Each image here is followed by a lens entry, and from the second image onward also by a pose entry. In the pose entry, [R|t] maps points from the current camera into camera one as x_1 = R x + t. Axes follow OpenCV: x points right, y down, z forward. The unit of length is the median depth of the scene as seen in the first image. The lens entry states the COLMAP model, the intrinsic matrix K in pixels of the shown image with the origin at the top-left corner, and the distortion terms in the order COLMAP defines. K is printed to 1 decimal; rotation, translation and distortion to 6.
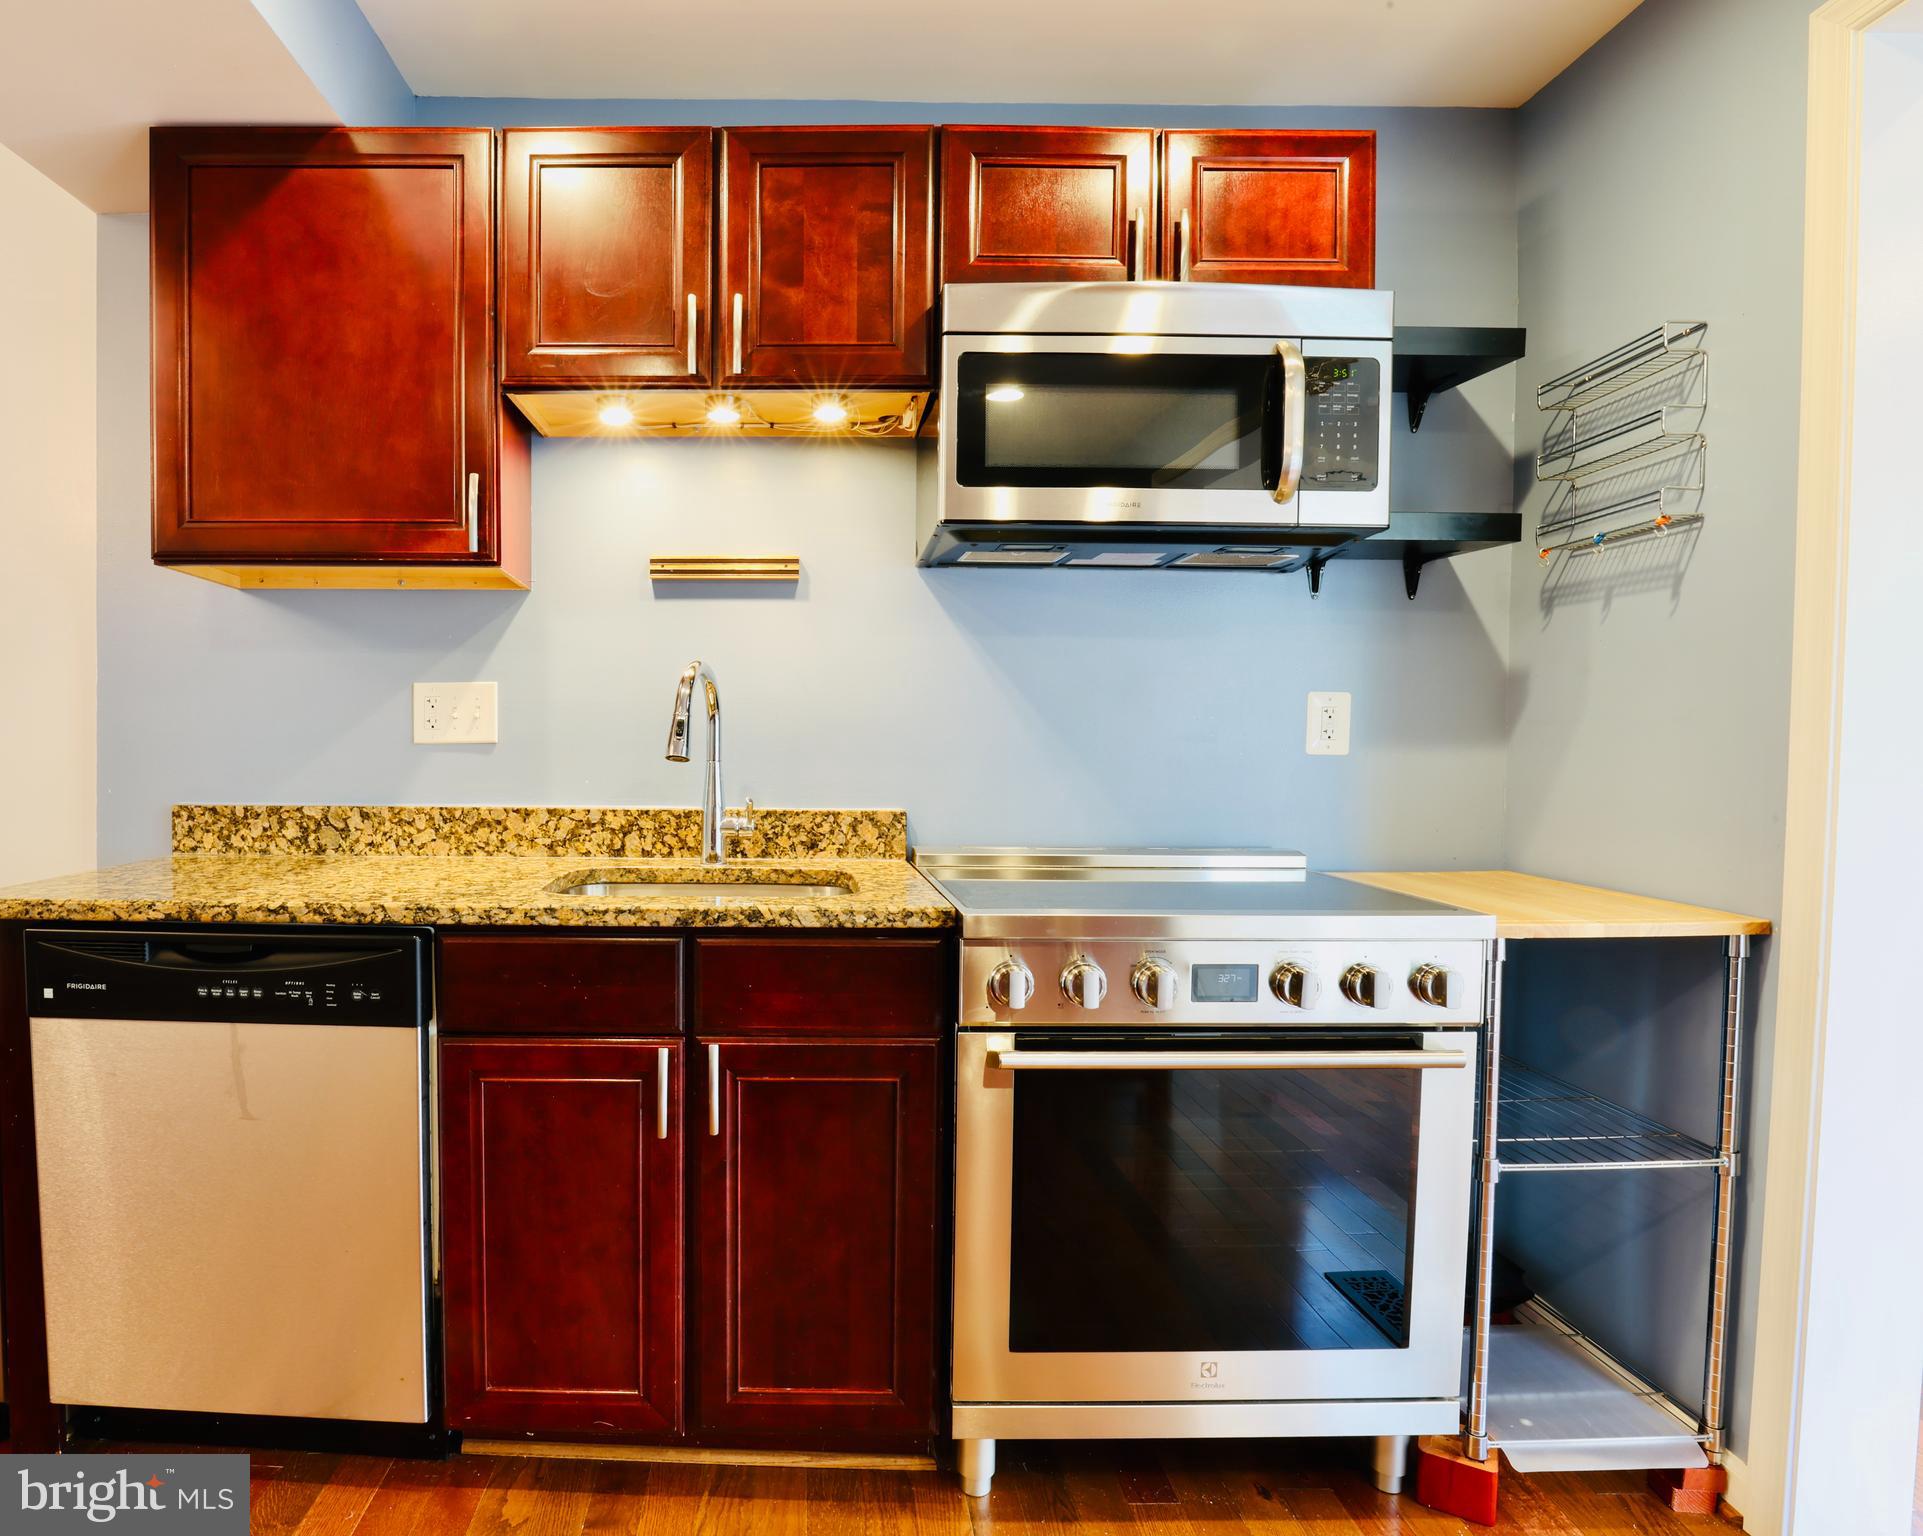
lens RADIAL K [[1041.0, 0, 961.5], [0, 1041.0, 768.0], [0, 0, 1]] dist [-0.037292, -0.000222]
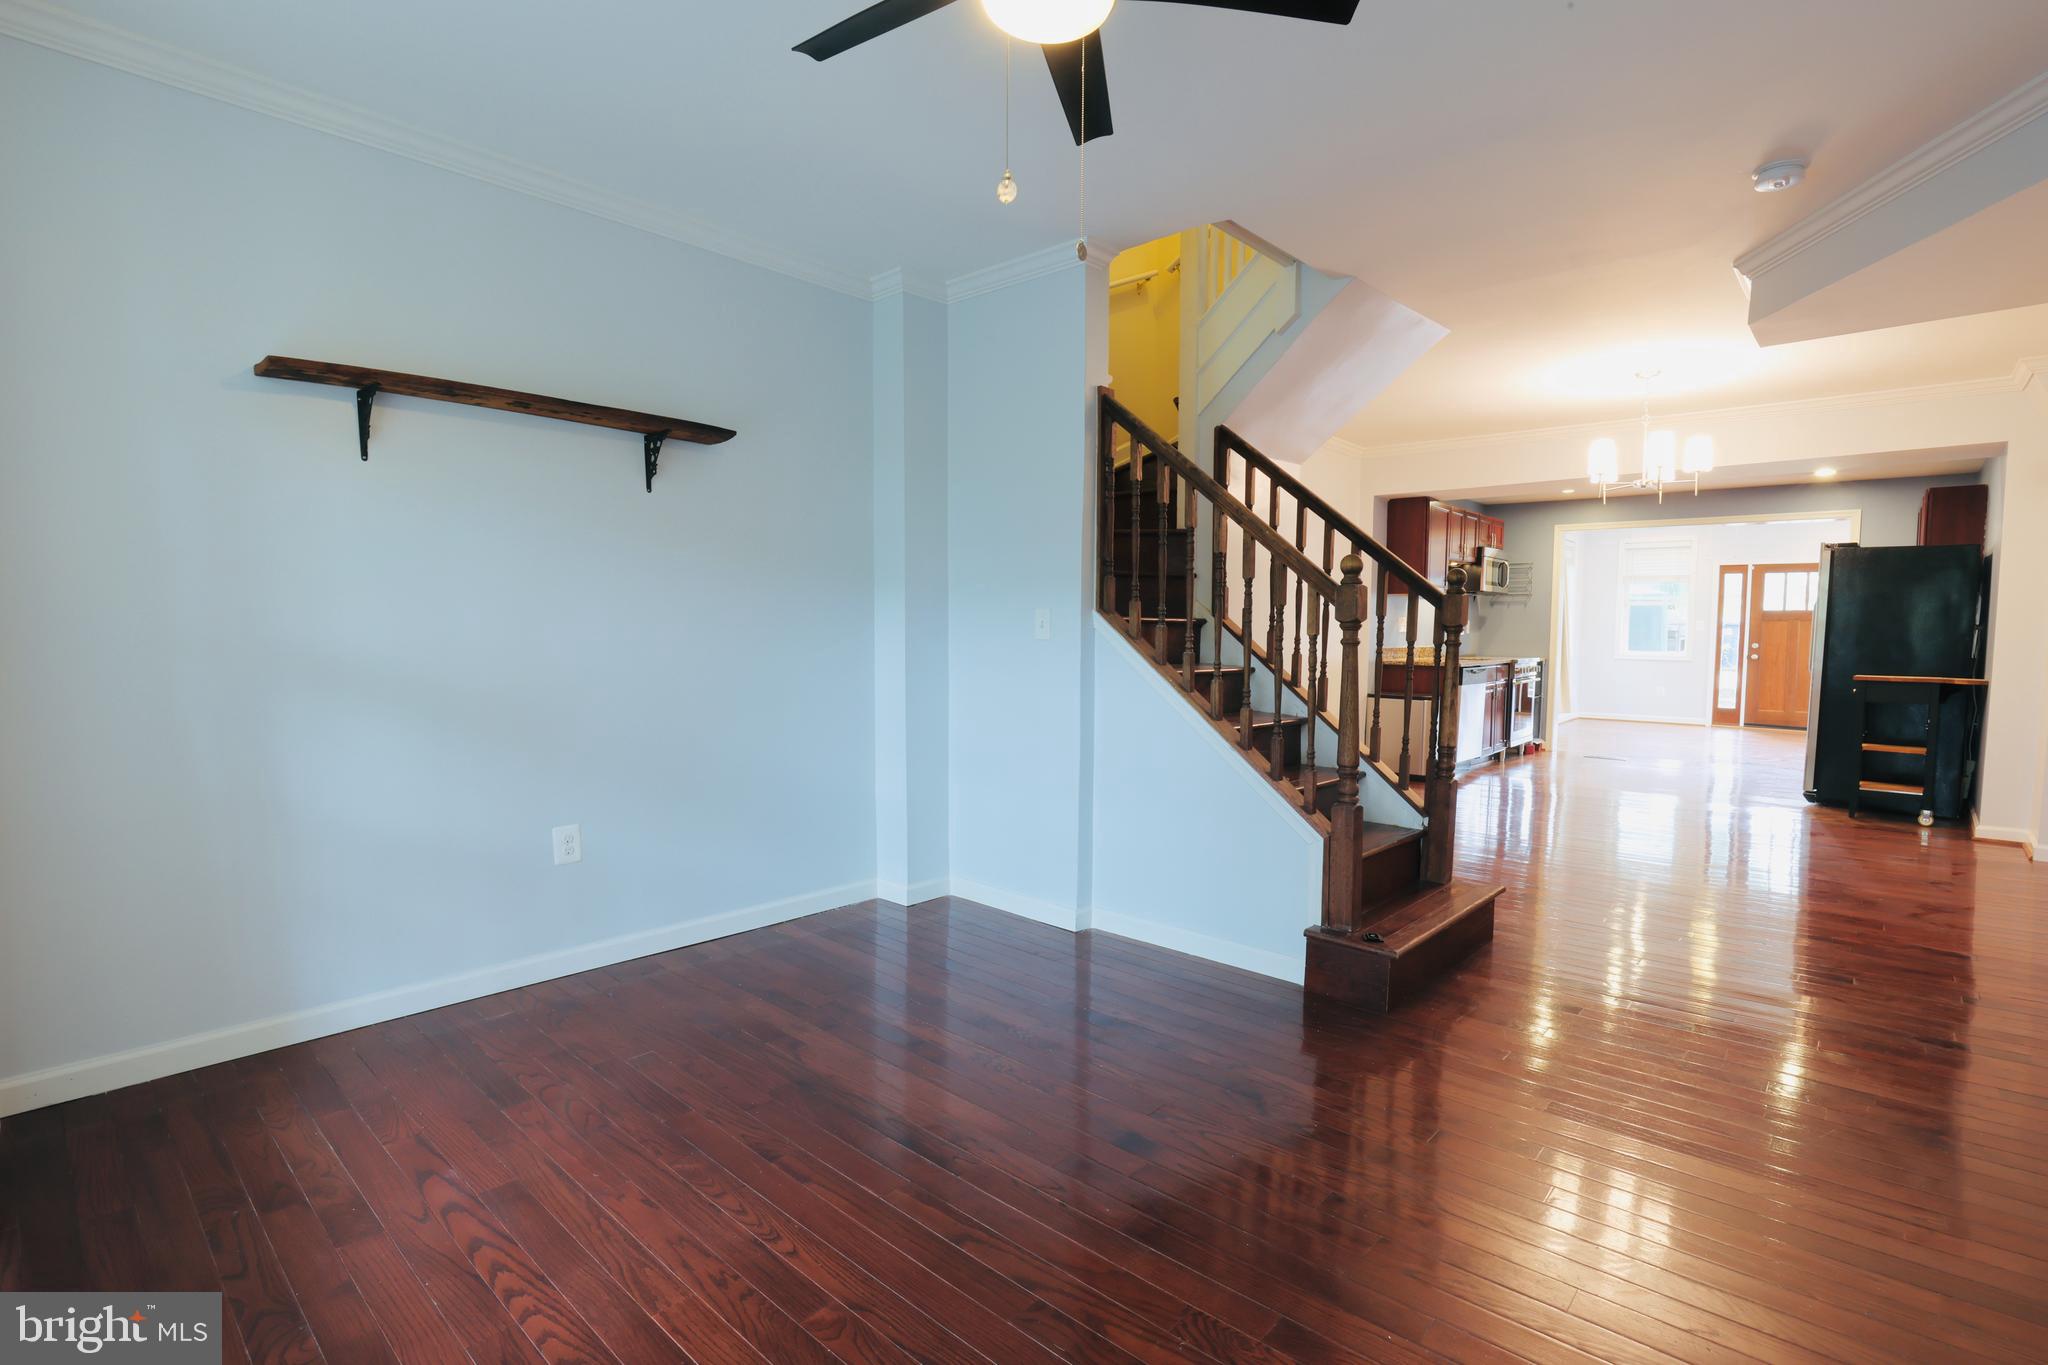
lens RADIAL K [[947.2, 0, 1024.0], [0, 947.2, 682.5], [0, 0, 1]] dist [-0.046663, 0.001169]
pose [[0.675447, -0.044863, 0.736043, -4.491874], [0.016473, 0.998816, 0.045763, -0.020110], [-0.737225, -0.018786, 0.675387, -0.459997]]
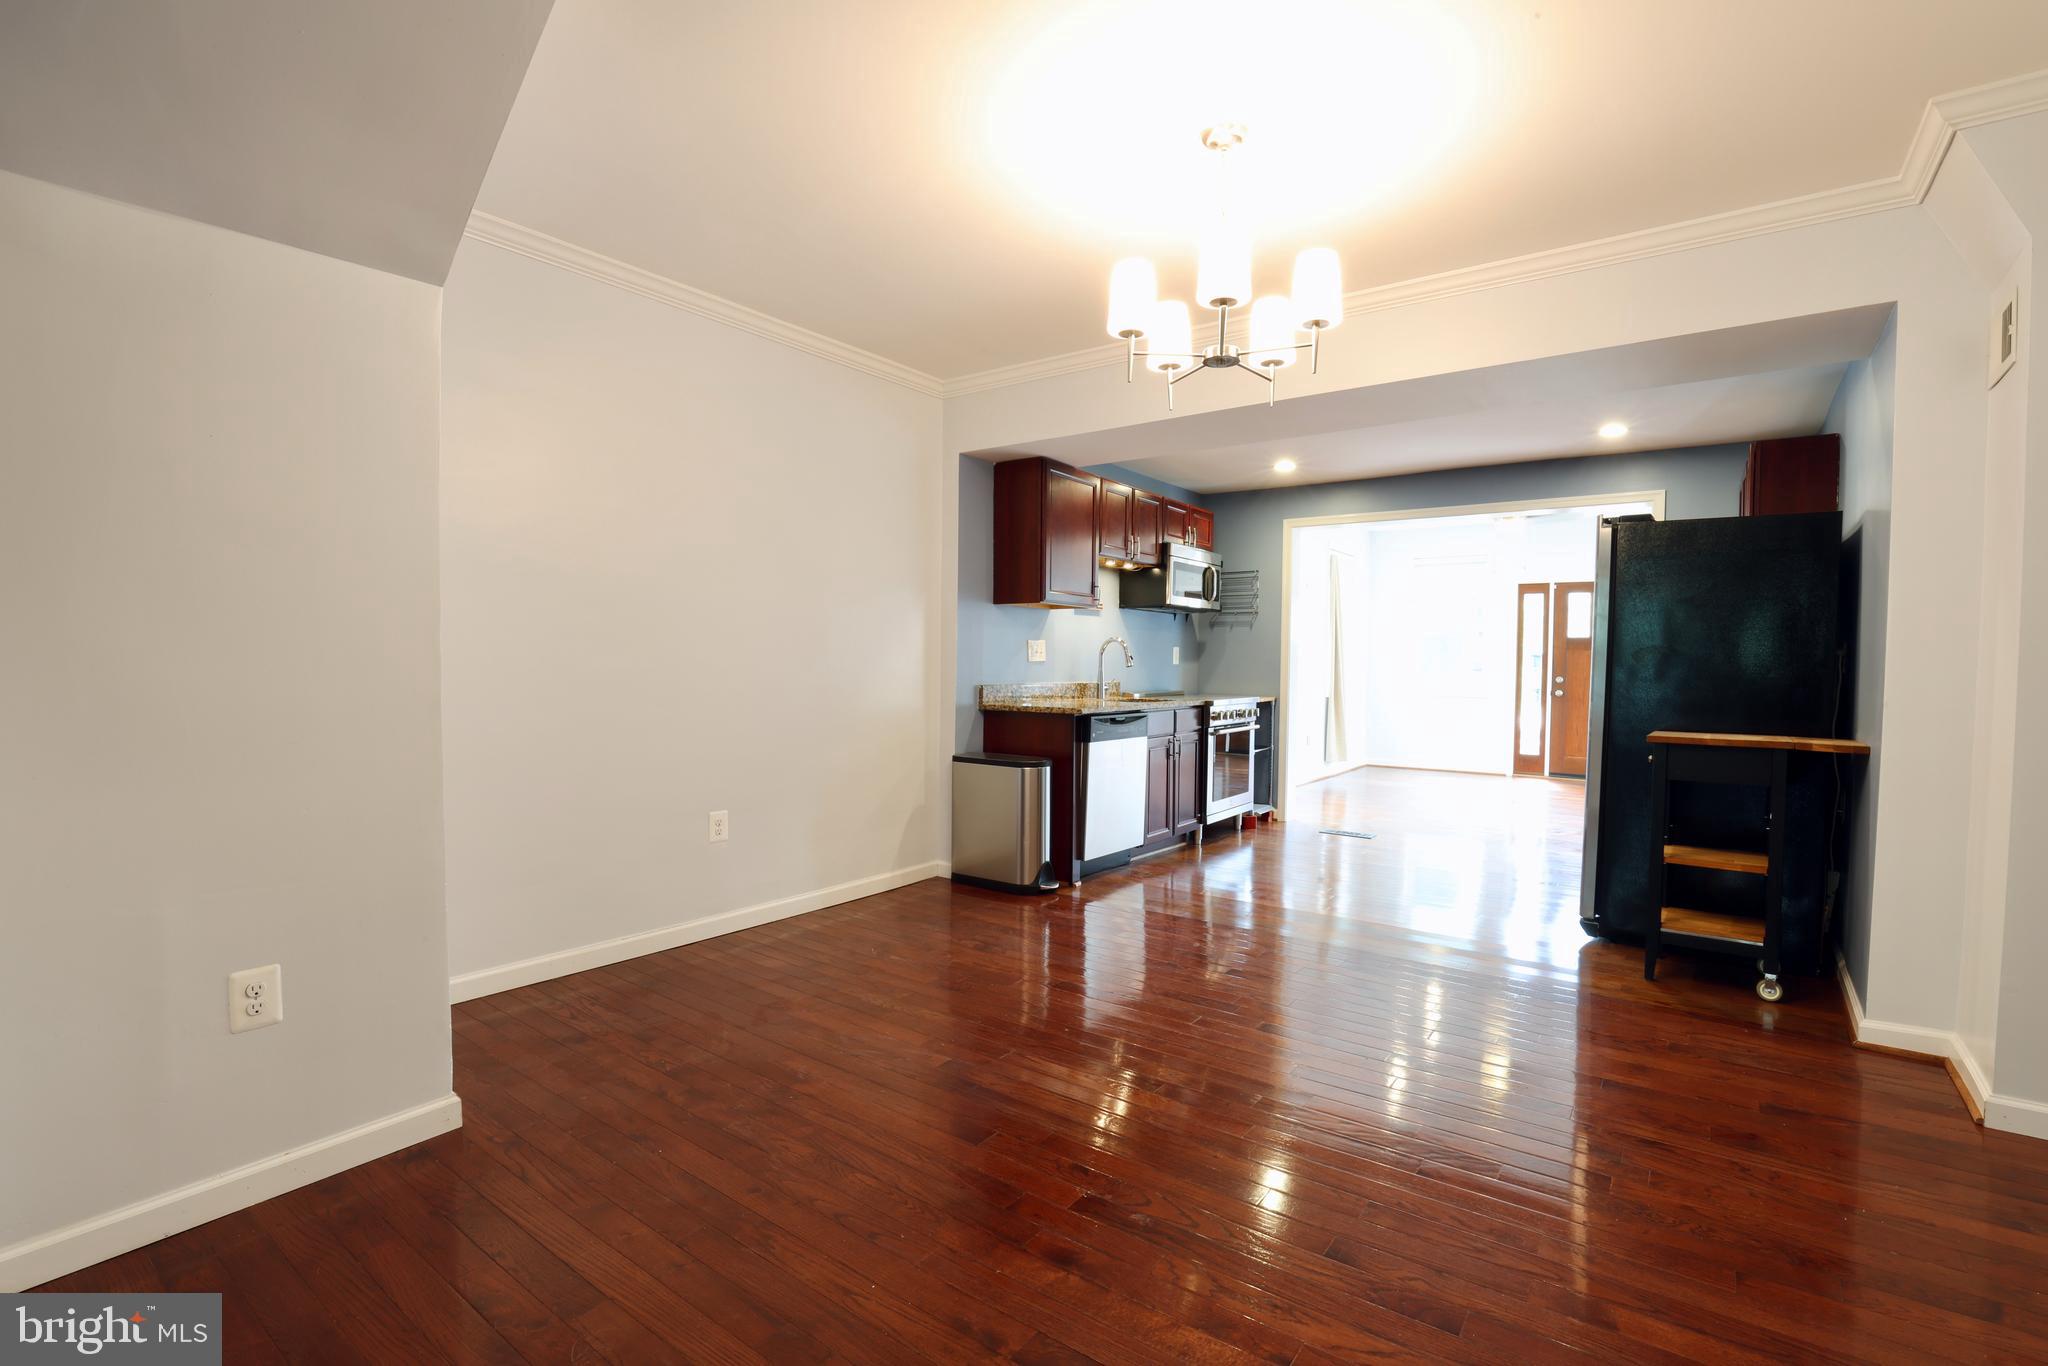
lens RADIAL K [[947.2, 0, 1024.0], [0, 947.2, 683.0], [0, 0, 1]] dist [-0.046663, 0.001169]
pose [[0.581762, -0.019624, 0.813122, -2.710242], [0.014867, 0.999798, 0.013493, -0.000936], [-0.813223, 0.004239, 0.581936, -0.506700]]
